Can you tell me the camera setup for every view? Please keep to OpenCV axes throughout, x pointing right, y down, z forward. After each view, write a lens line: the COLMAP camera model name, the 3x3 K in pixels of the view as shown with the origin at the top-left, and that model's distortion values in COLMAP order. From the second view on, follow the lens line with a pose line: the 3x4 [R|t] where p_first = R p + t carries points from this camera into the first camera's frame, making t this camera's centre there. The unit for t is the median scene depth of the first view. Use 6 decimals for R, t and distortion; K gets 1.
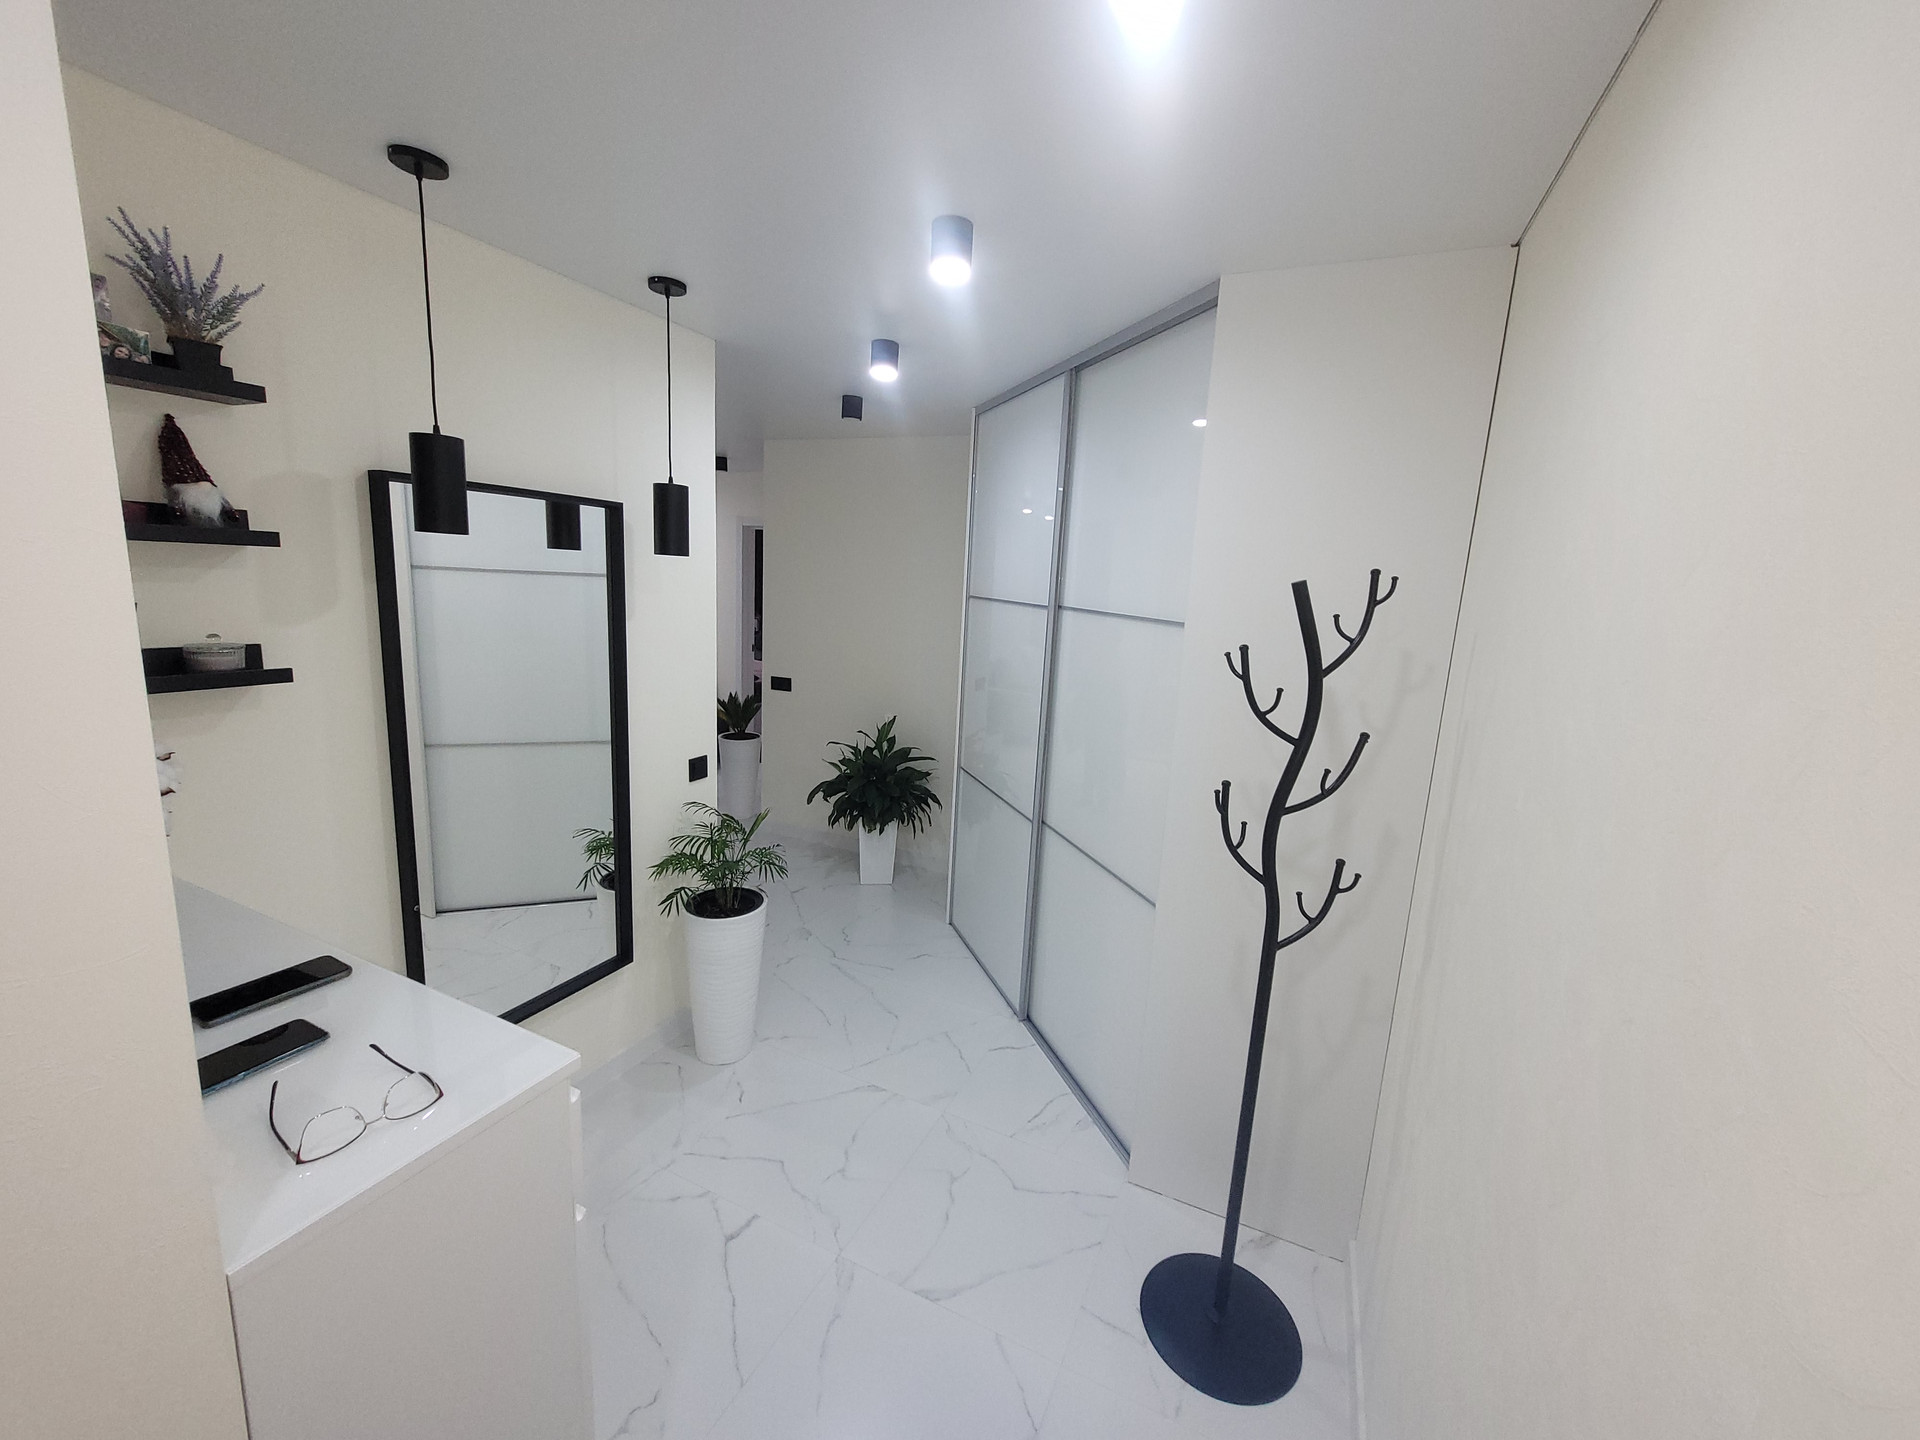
lens RADIAL K [[755.3, 0, 973.6], [0, 755.3, 710.7], [0, 0, 1]] dist [0.000413, 0.000166]
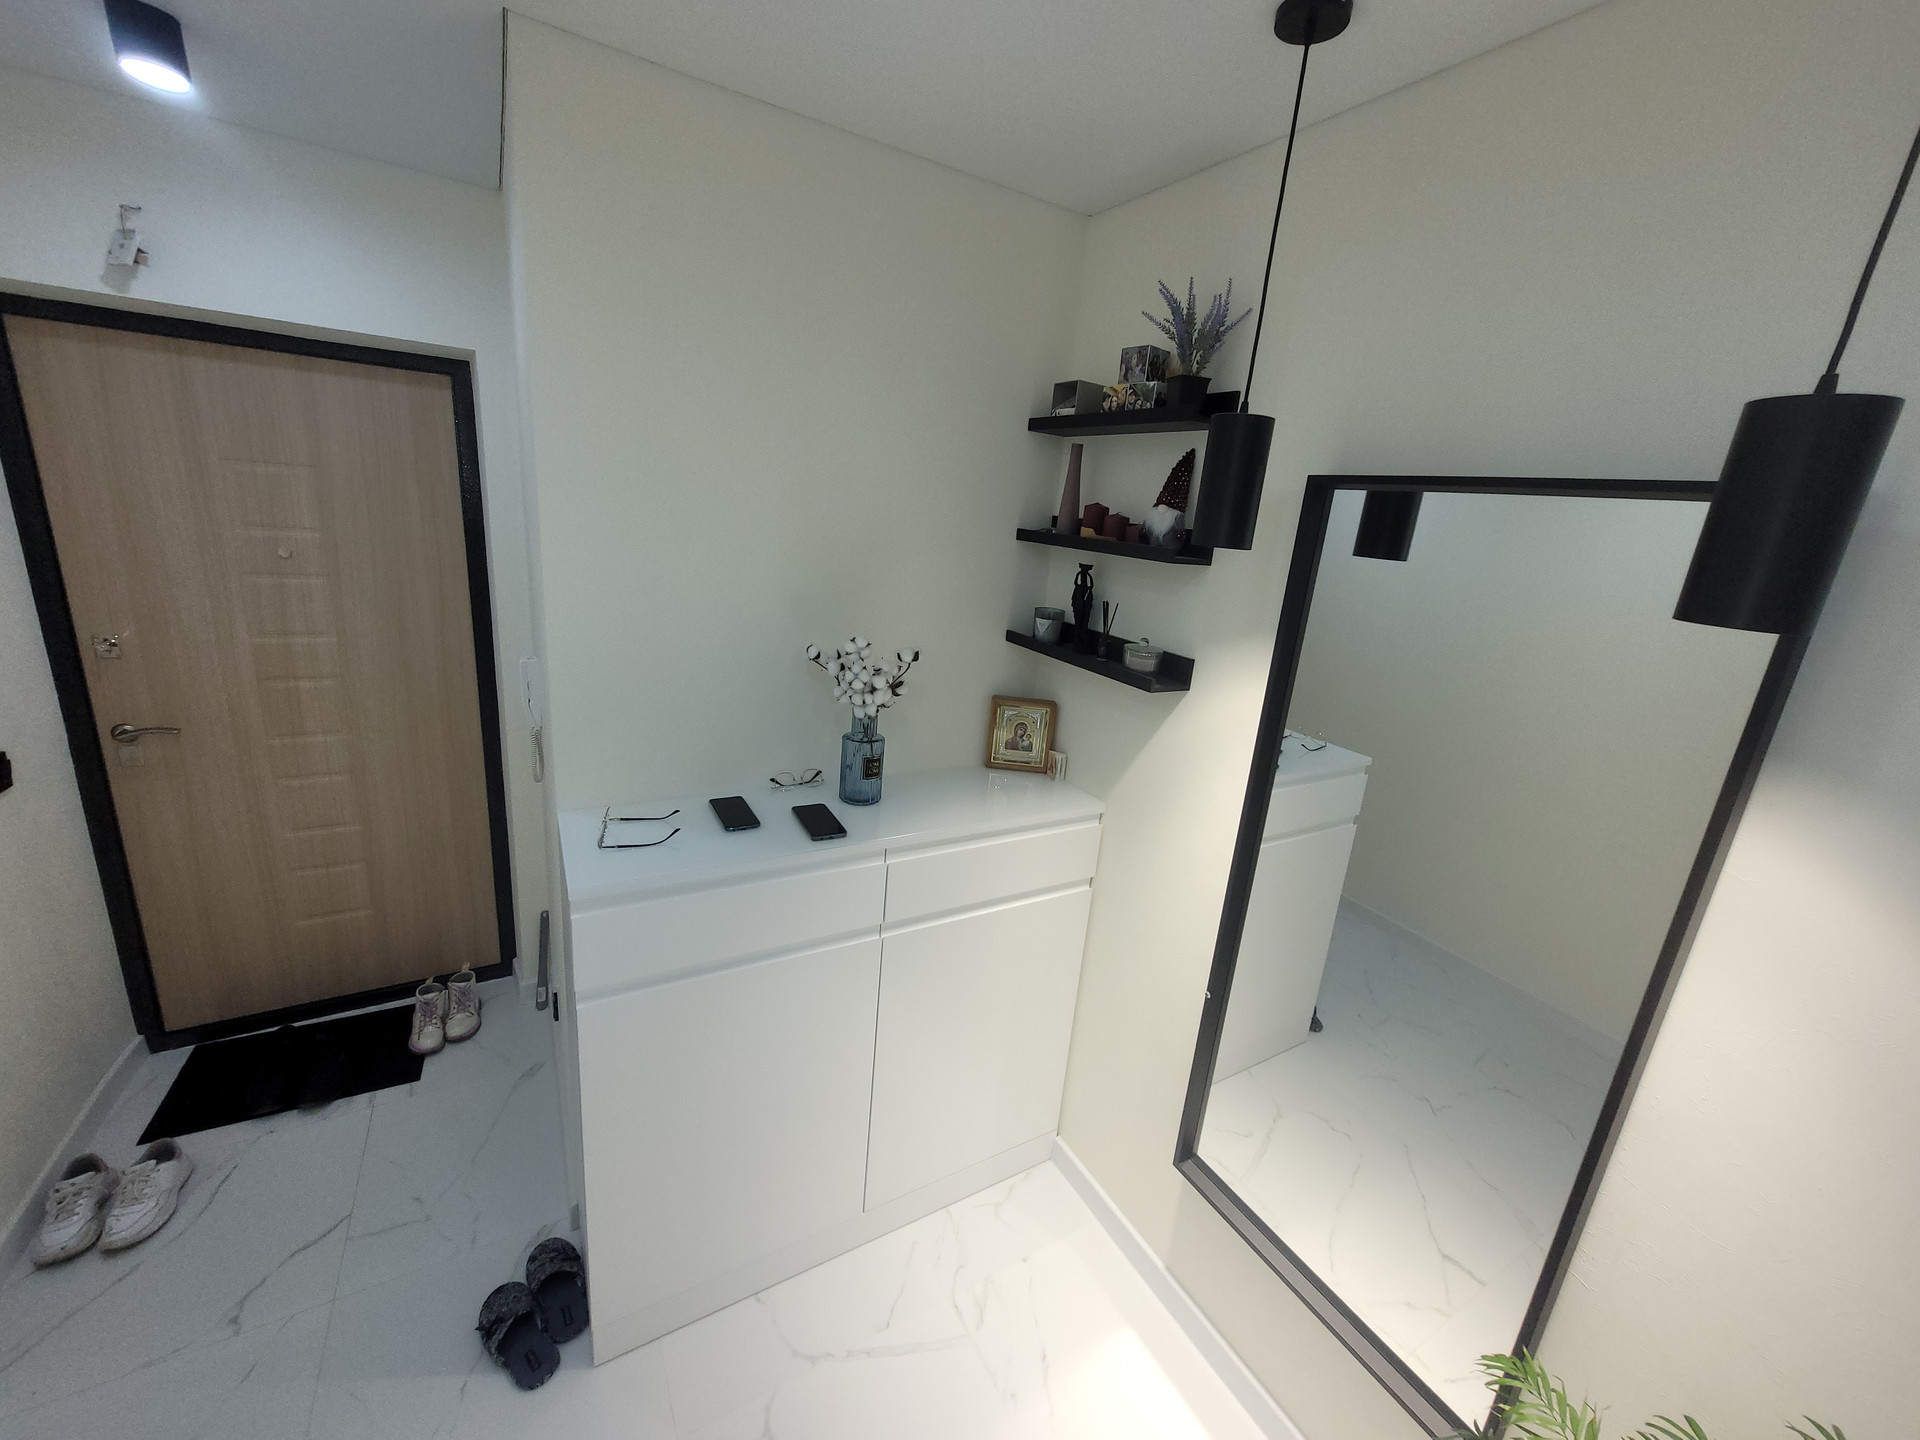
lens RADIAL K [[755.3, 0, 973.6], [0, 755.3, 710.7], [0, 0, 1]] dist [0.000413, 0.000166]
pose [[-0.564905, 0.107804, -0.818083, 0.073874], [-0.262835, 0.916280, 0.302238, -0.232579], [0.782176, 0.385757, -0.489277, 1.165048]]
